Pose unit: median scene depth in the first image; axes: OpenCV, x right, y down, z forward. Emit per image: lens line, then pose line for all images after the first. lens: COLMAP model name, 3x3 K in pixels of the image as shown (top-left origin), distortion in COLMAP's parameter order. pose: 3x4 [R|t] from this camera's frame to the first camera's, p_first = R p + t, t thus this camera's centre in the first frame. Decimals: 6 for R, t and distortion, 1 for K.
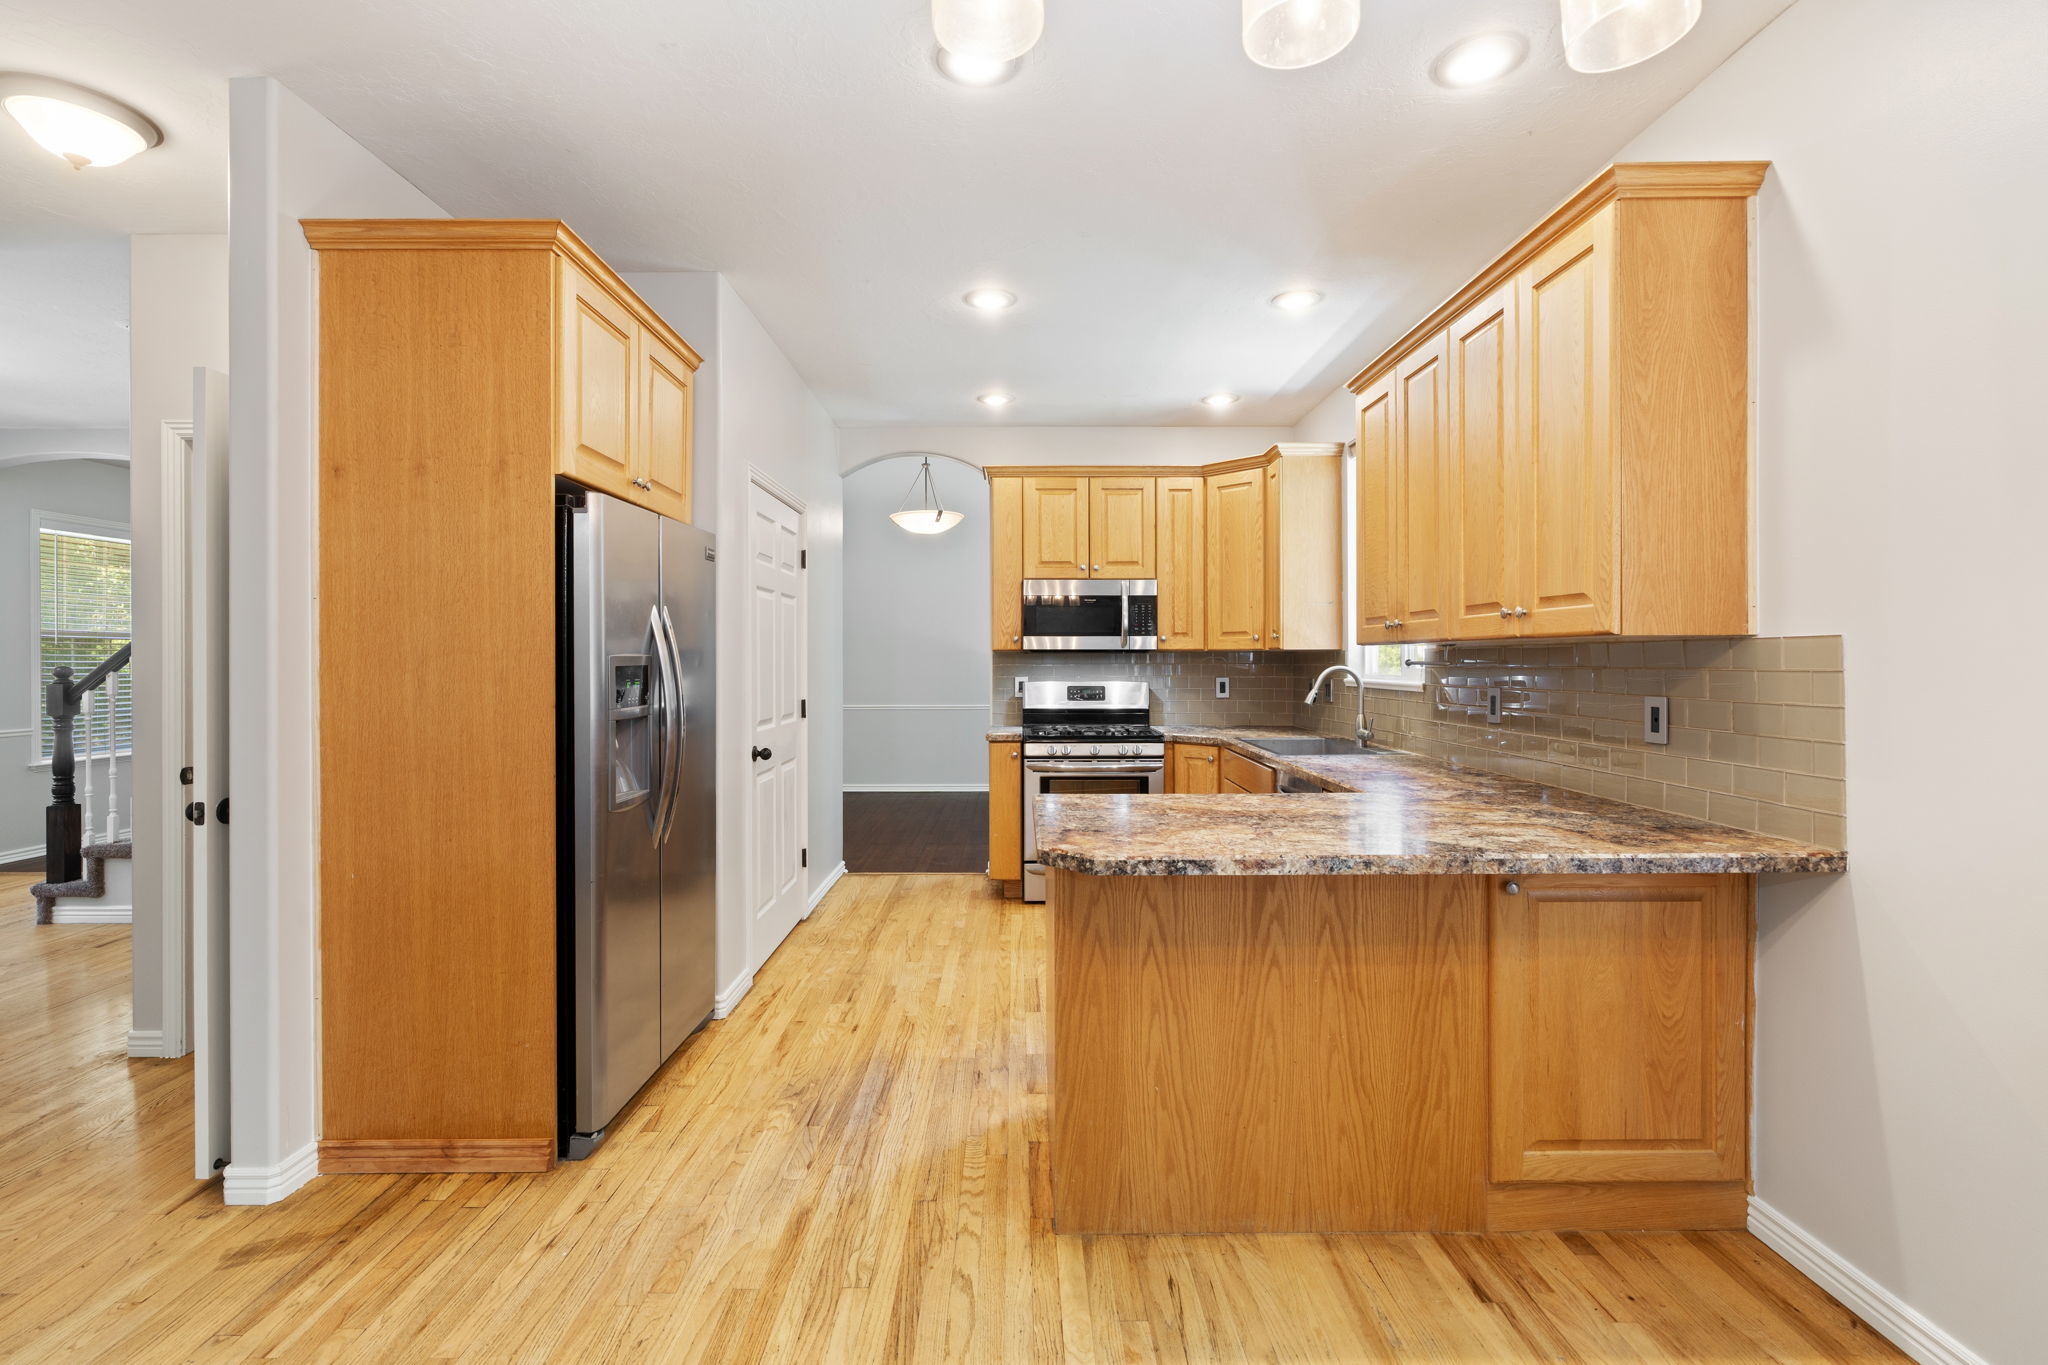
lens RADIAL K [[927.1, 0, 1016.5], [0, 927.1, 660.1], [0, 0, 1]] dist [-0.002442, -0.000139]
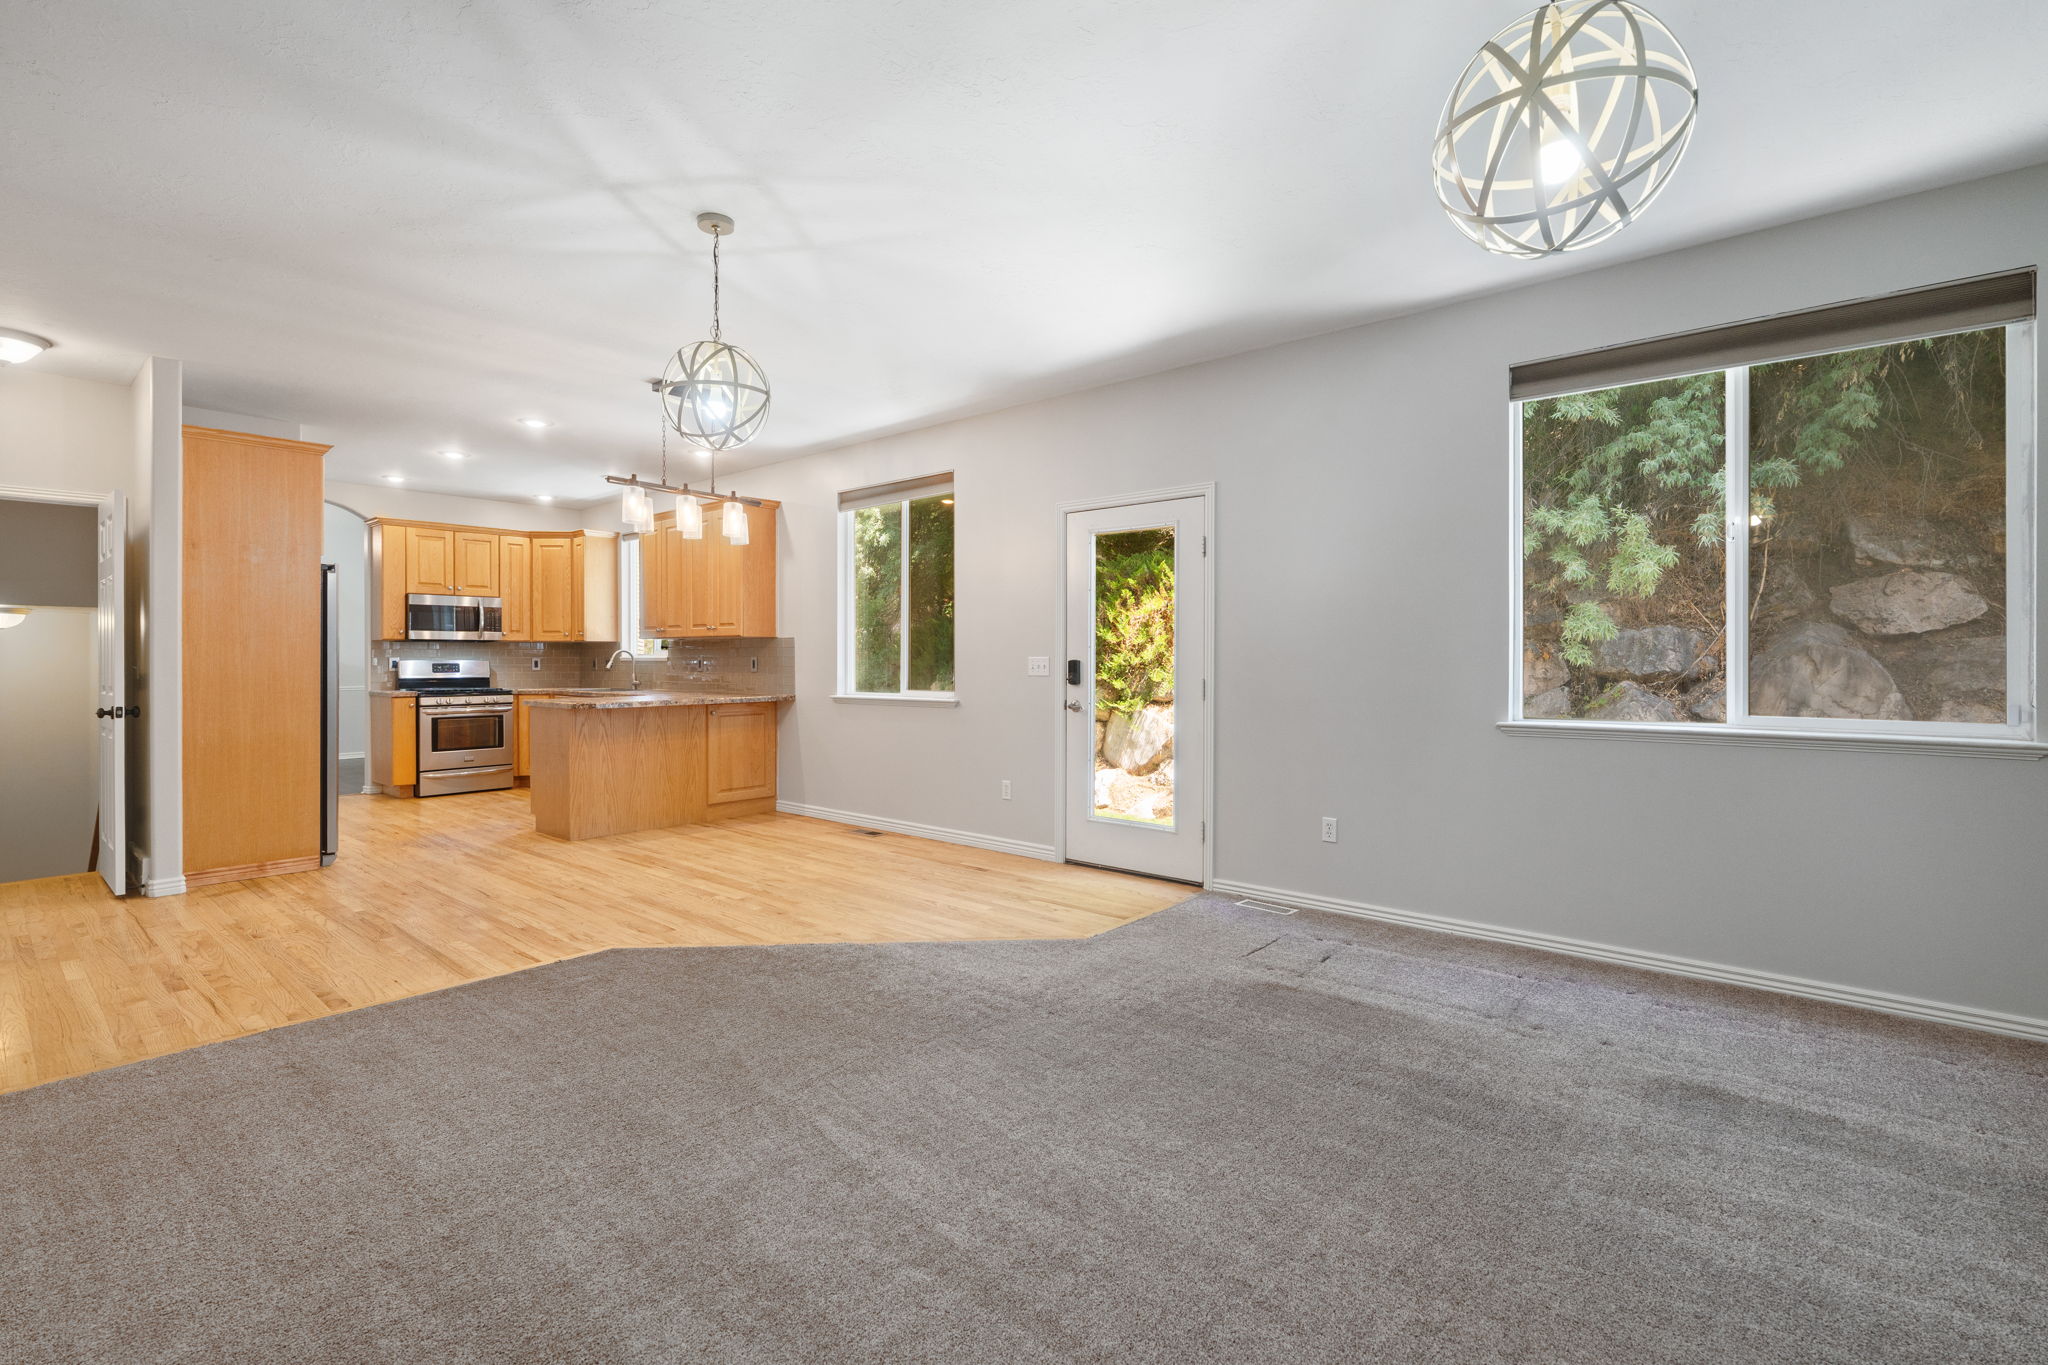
lens RADIAL K [[927.1, 0, 1016.5], [0, 927.1, 660.1], [0, 0, 1]] dist [-0.002442, -0.000139]
pose [[0.659269, -0.001075, 0.751907, -0.512975], [0.000125, 0.999999, 0.001320, 0.023292], [-0.751907, -0.000777, 0.659268, -0.824702]]
